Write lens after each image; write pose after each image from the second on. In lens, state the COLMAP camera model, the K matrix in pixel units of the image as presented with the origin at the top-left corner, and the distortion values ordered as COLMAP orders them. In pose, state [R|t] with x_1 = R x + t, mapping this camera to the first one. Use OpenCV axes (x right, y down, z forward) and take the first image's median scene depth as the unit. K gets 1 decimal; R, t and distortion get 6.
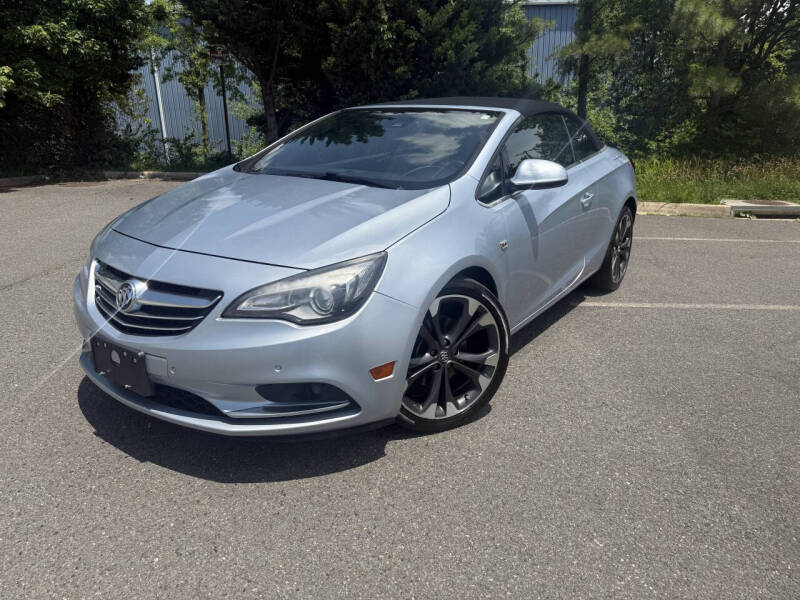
lens RADIAL K [[575.1, 0, 396.6], [0, 575.1, 299.5], [0, 0, 1]] dist [0.005616, -0.008199]
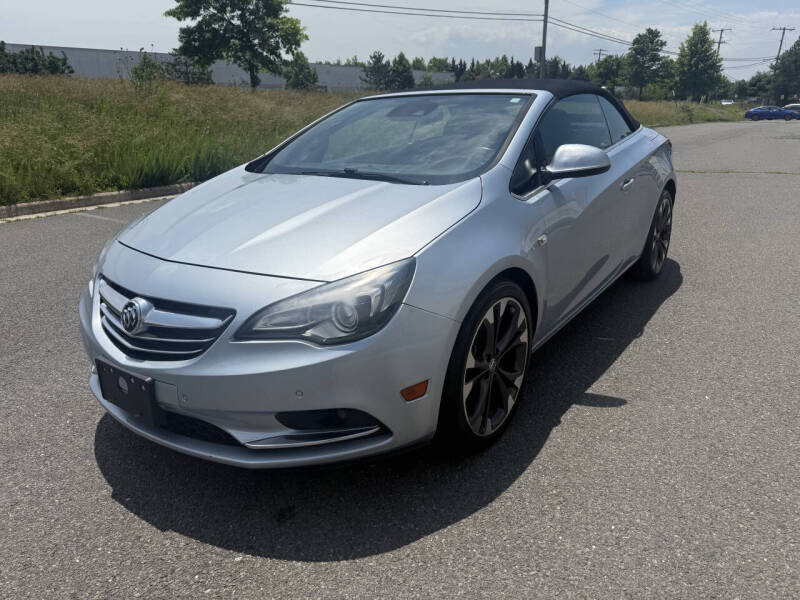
lens RADIAL K [[567.9, 0, 403.4], [0, 567.9, 304.0], [0, 0, 1]] dist [0.006928, -0.005769]
pose [[0.998772, -0.035881, -0.034166, -0.005462], [0.036882, 0.998895, 0.029122, -0.028399], [0.033083, -0.030346, 0.998992, 0.087487]]
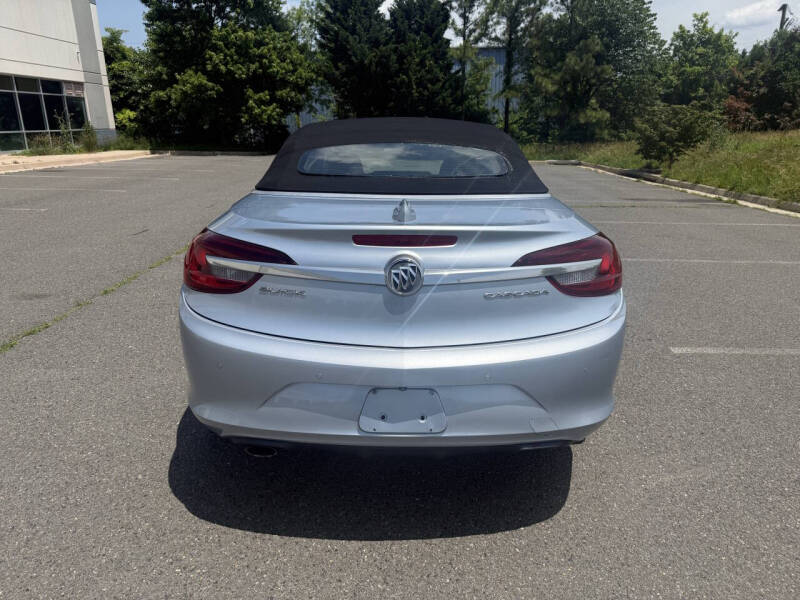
lens RADIAL K [[575.2, 0, 400.0], [0, 575.2, 300.0], [0, 0, 1]] dist [0.008462, -0.011637]
pose [[1.000000, -0.000115, 0.000675, -0.314400], [0.000115, 1.000000, 0.000273, 1.592853], [-0.000675, -0.000273, 1.000000, -5.499371]]
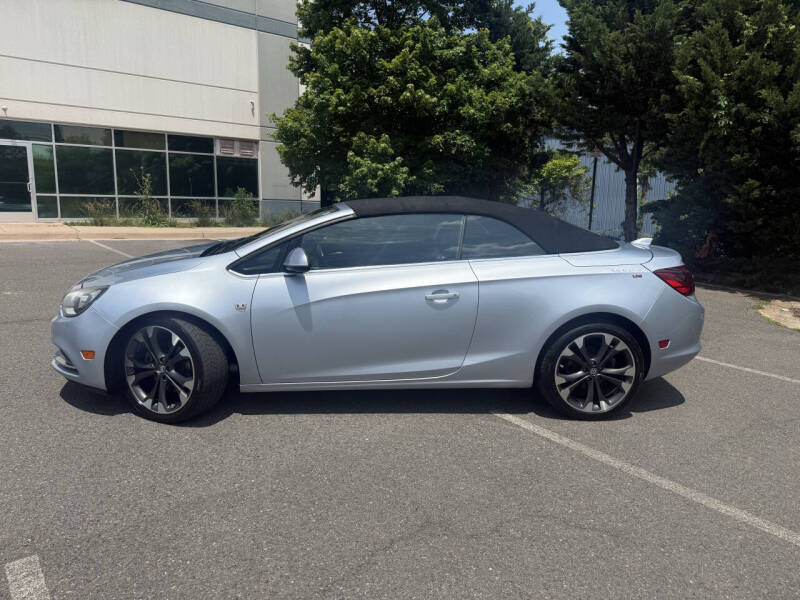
lens RADIAL K [[567.9, 0, 403.4], [0, 567.9, 304.0], [0, 0, 1]] dist [0.006928, -0.005769]
pose [[0.644831, 0.157900, -0.747838, 1.363031], [-0.250941, 0.967928, -0.012007, -0.176096], [0.721957, 0.195406, 0.663773, 0.393438]]
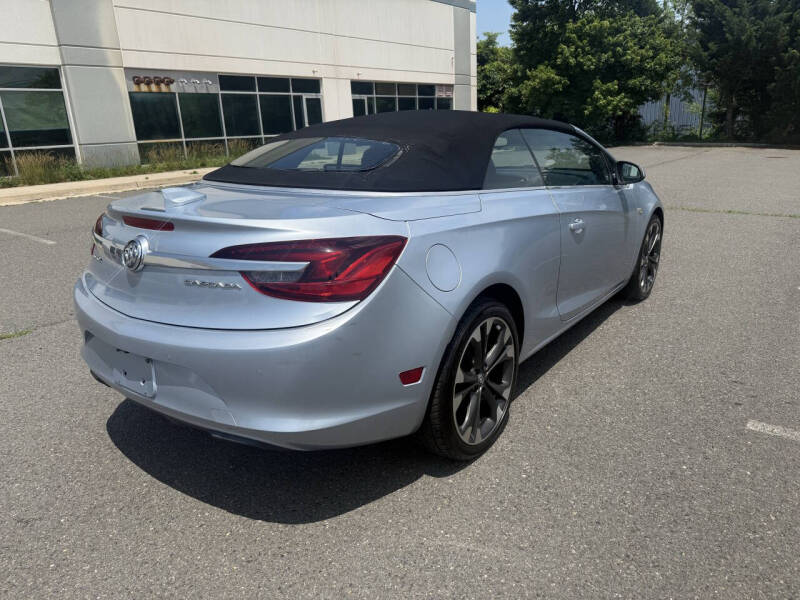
lens RADIAL K [[575.2, 0, 400.0], [0, 575.2, 300.0], [0, 0, 1]] dist [0.008462, -0.011637]
pose [[0.807136, 0.148013, -0.571510, 0.365336], [-0.141217, 0.988363, 0.056533, 1.536225], [0.573227, 0.035077, 0.818646, -5.279160]]
